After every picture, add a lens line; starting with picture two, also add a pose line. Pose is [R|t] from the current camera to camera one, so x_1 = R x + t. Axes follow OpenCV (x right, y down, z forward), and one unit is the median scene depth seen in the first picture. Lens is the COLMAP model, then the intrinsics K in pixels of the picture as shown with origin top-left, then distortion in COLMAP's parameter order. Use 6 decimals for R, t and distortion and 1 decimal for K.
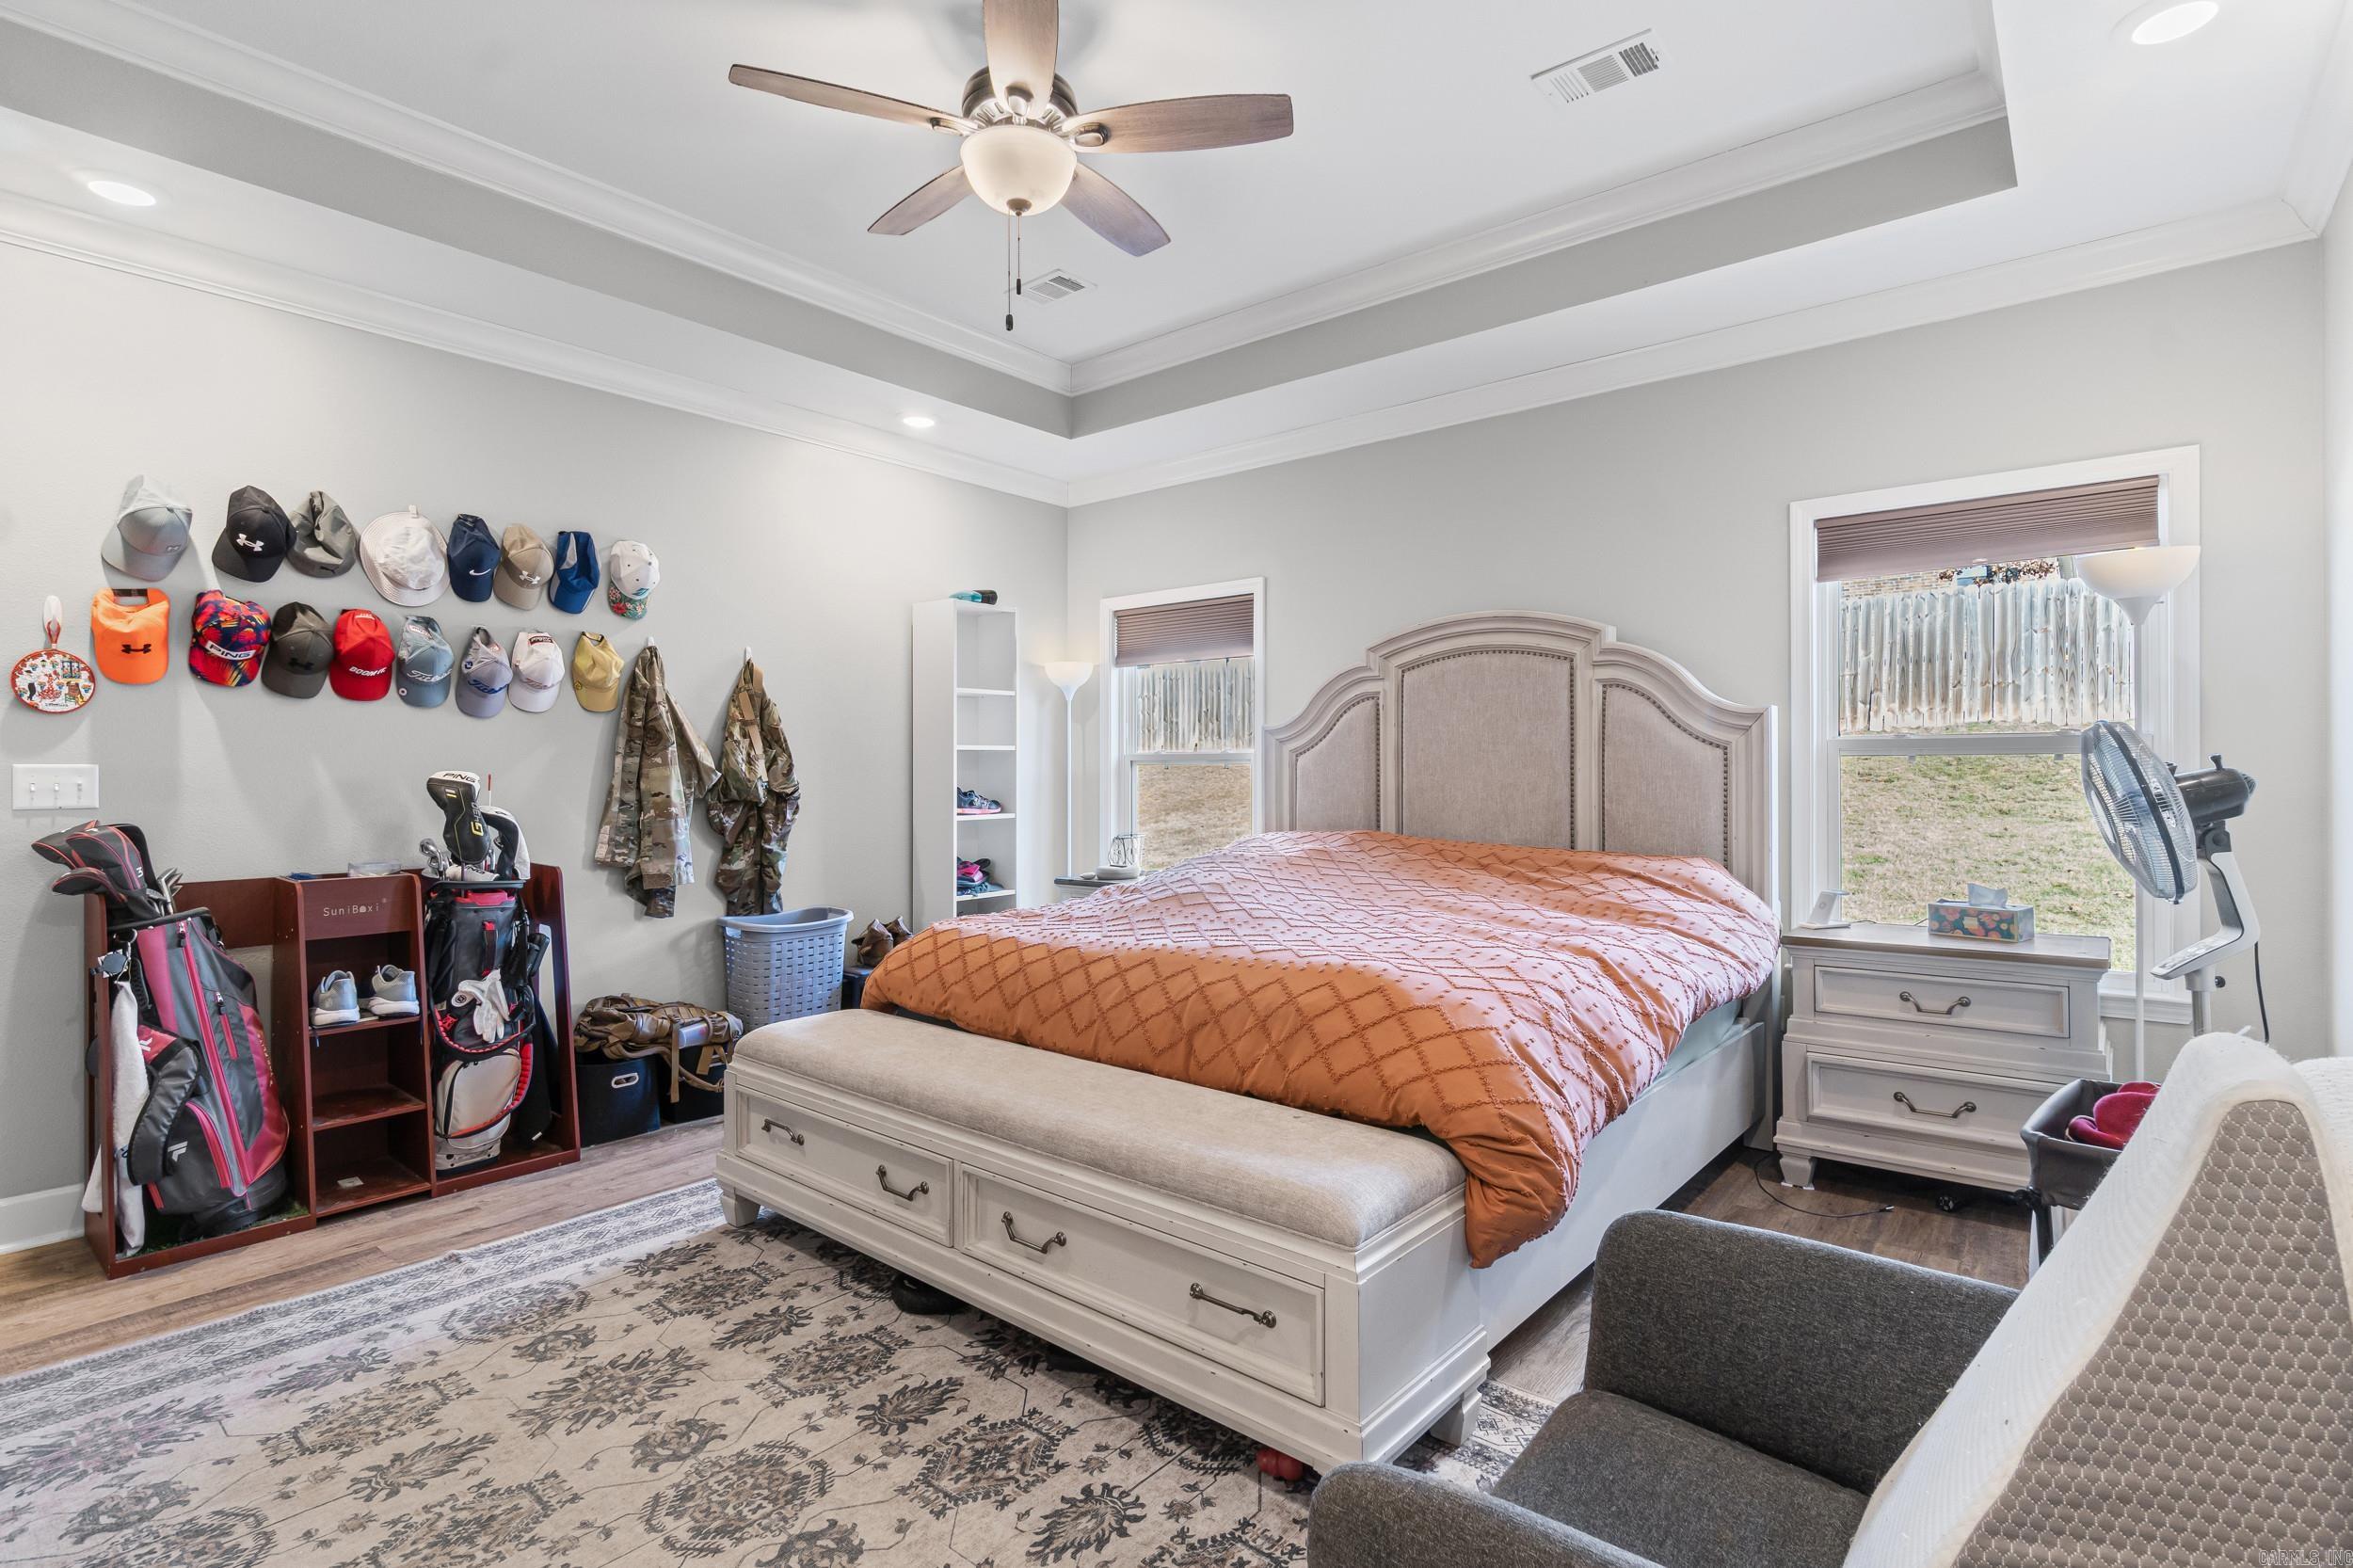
lens RADIAL K [[1140.9, 0, 1175.9], [0, 1140.9, 767.3], [0, 0, 1]] dist [0.000268, -0.000920]
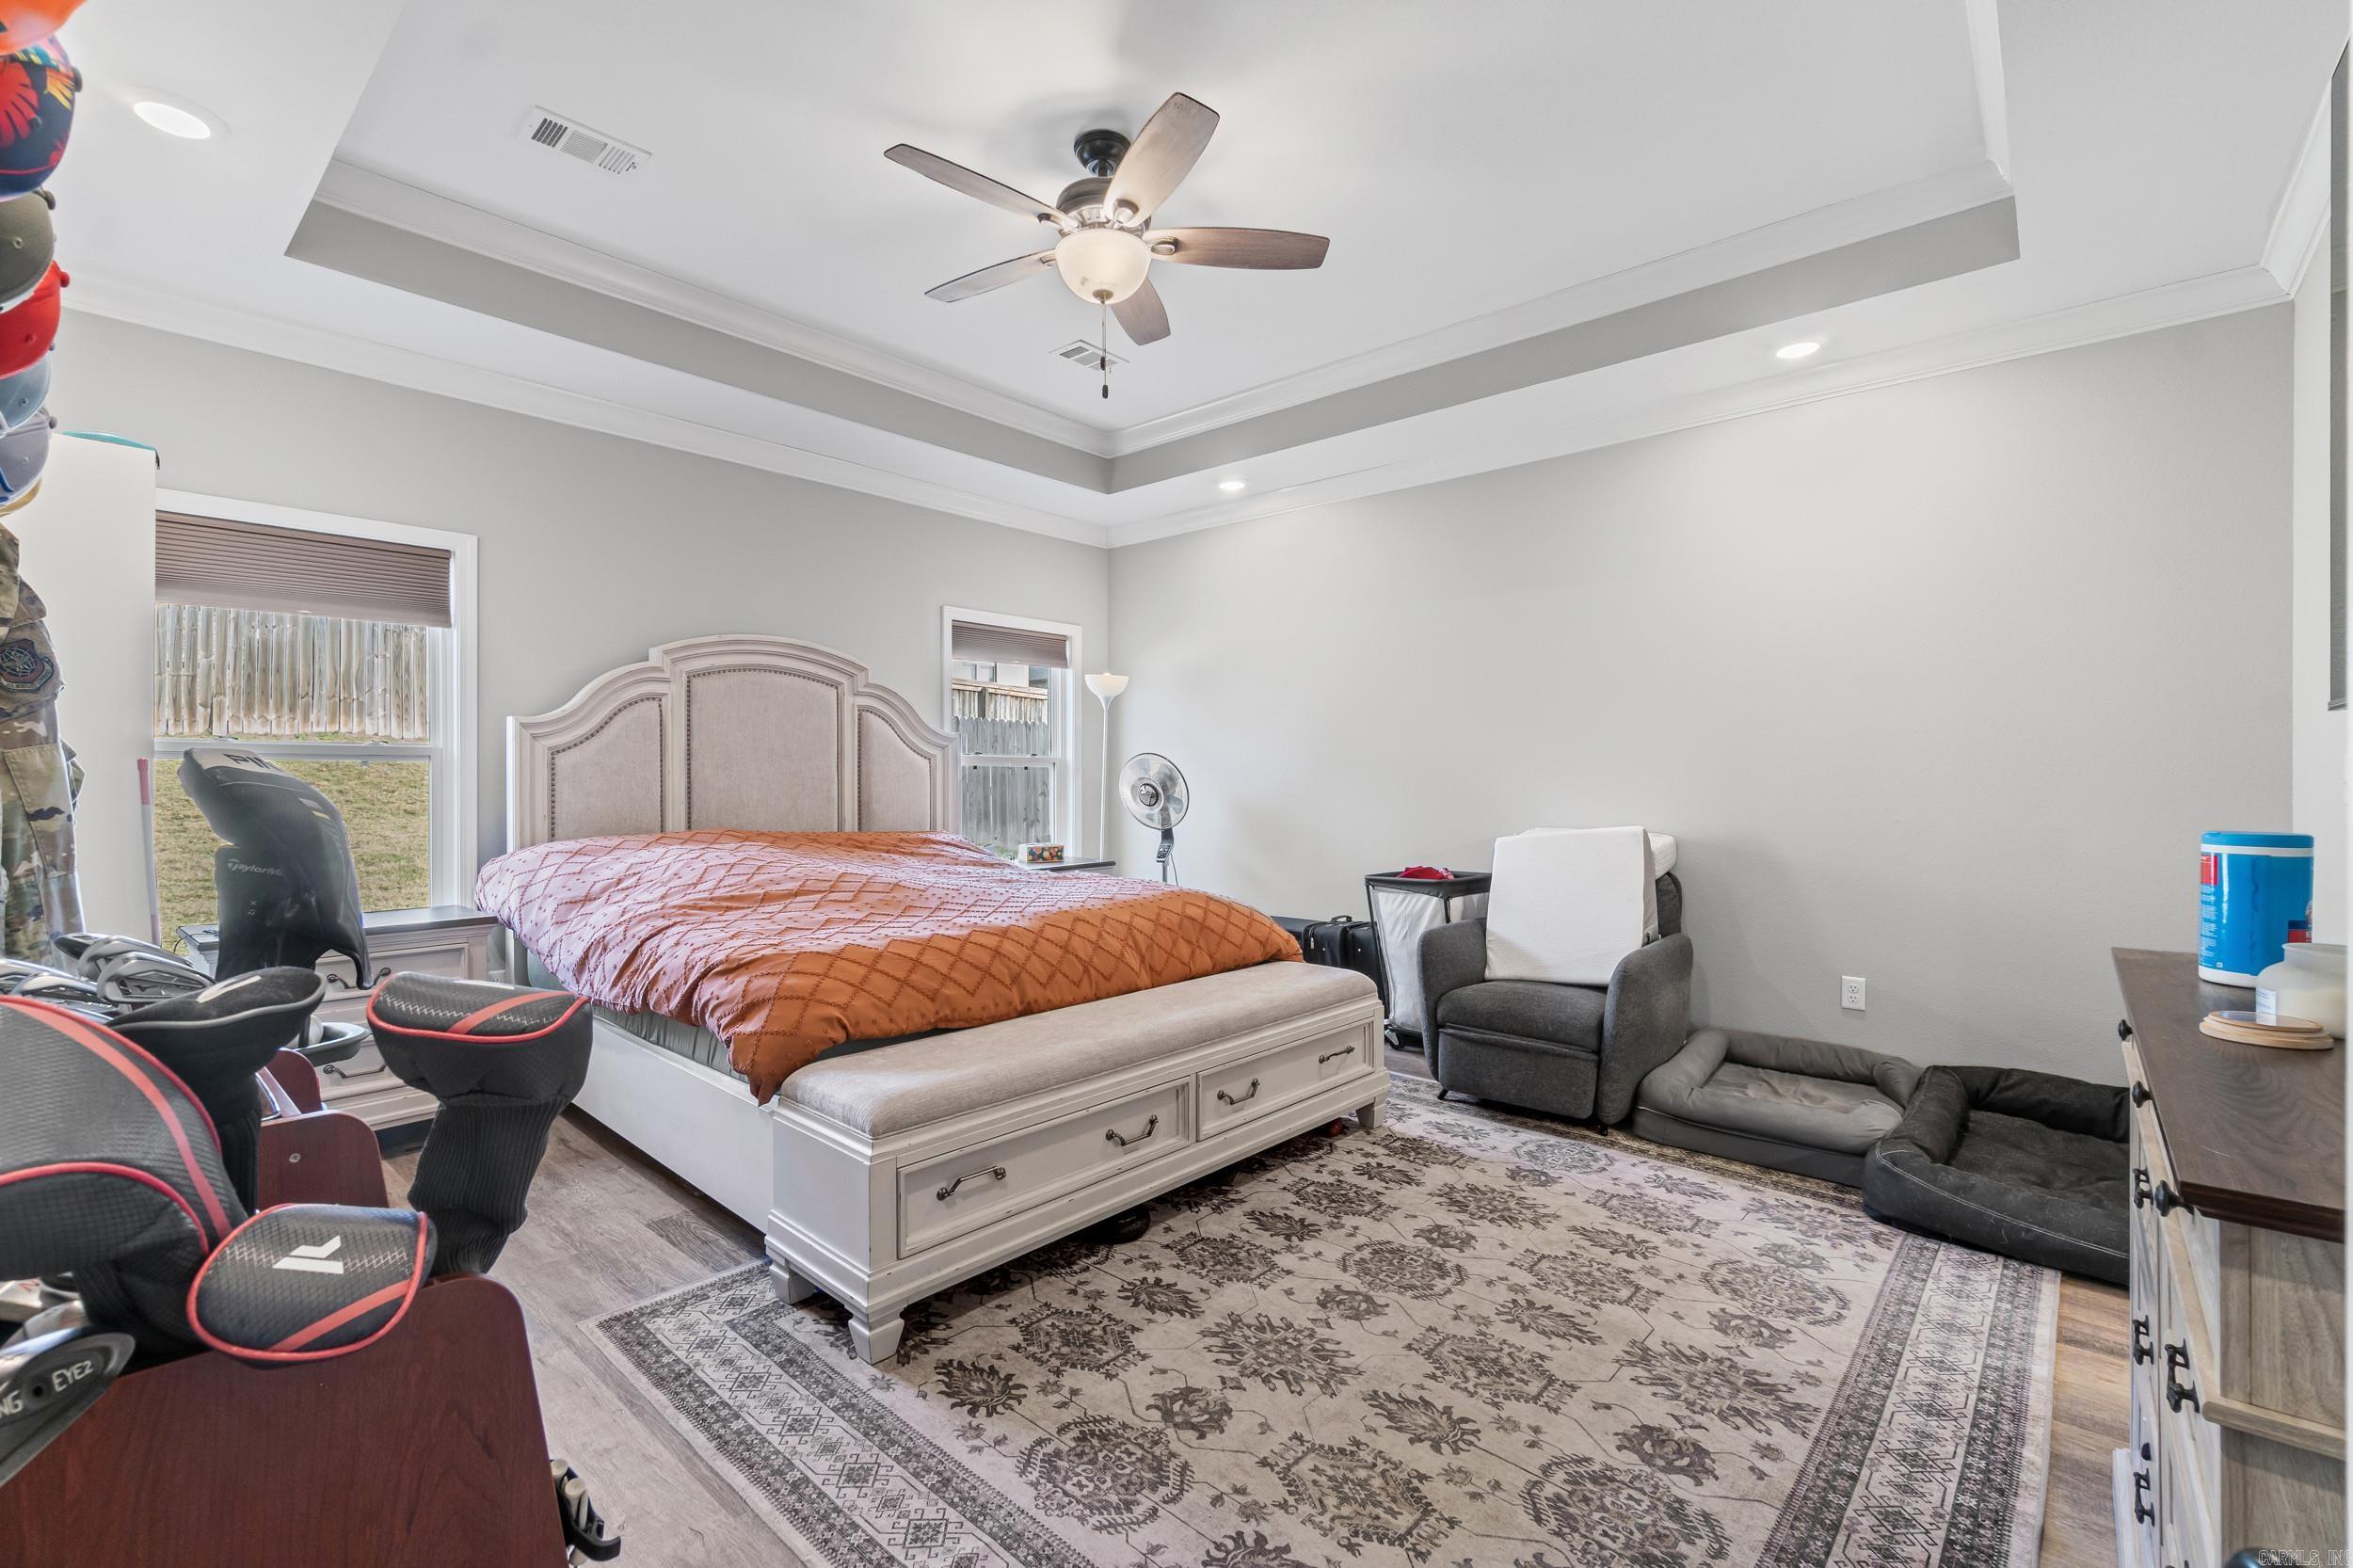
lens RADIAL K [[1006.3, 0, 1155.6], [0, 1006.3, 781.3], [0, 0, 1]] dist [-0.001105, 0.000027]
pose [[0.045965, 0.001244, 0.998942, -1.237679], [-0.005929, 0.999982, -0.000972, 0.018103], [-0.998925, -0.005878, 0.045972, 0.931609]]
